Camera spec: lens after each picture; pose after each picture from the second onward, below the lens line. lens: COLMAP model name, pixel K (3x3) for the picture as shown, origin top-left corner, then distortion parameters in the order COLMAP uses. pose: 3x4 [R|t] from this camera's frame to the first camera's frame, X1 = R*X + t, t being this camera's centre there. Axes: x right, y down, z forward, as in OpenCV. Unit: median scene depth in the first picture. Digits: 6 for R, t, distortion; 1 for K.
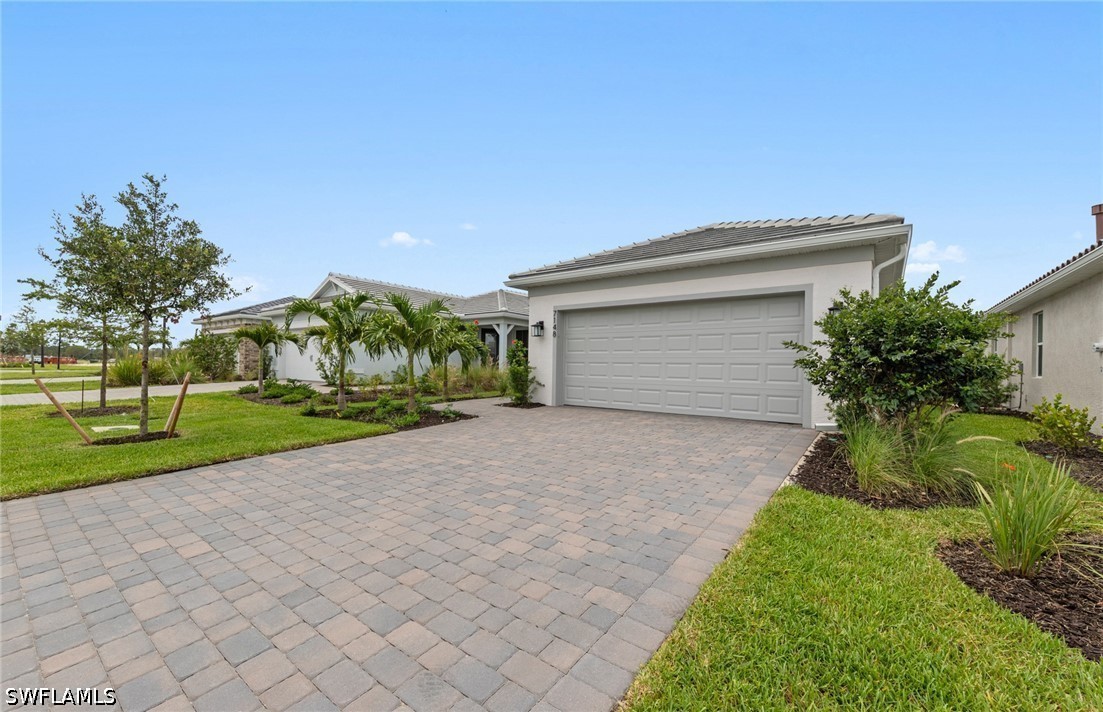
lens RADIAL K [[438.8, 0, 553.6], [0, 438.8, 351.5], [0, 0, 1]] dist [0.004039, 0.000166]
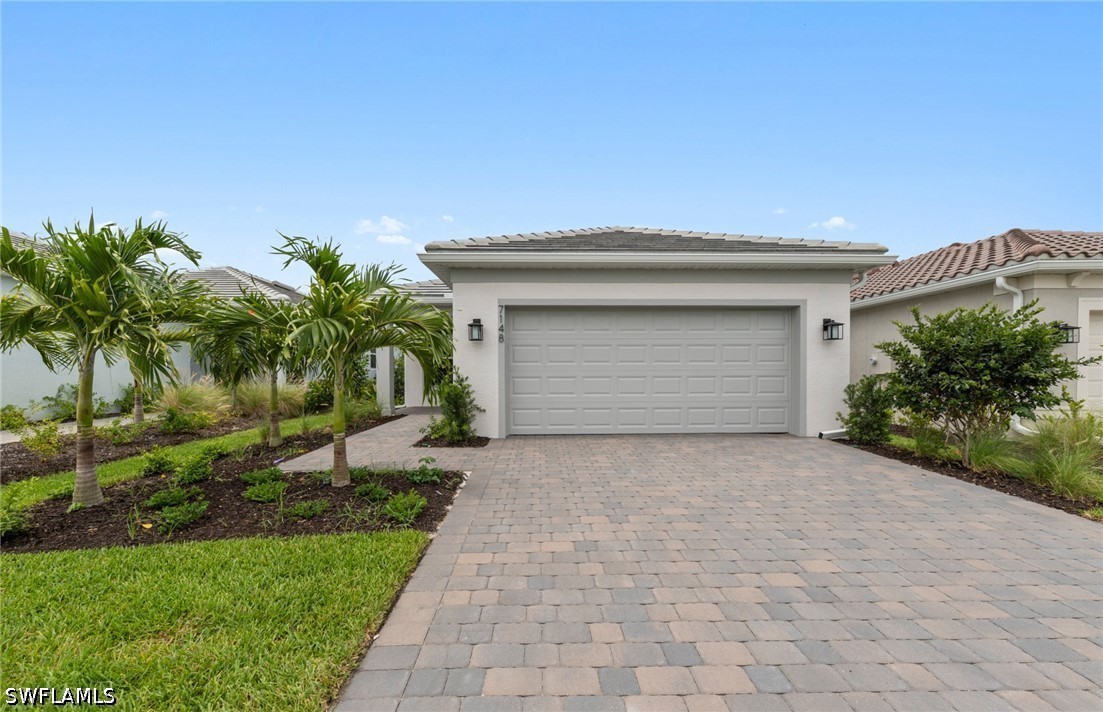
lens RADIAL K [[438.8, 0, 549.5], [0, 438.8, 362.6], [0, 0, 1]] dist [0.004039, 0.000166]
pose [[0.787552, 0.005185, 0.616227, -0.374364], [-0.006265, 0.999980, -0.000407, 0.000218], [-0.616217, -0.003540, 0.787569, 0.388828]]
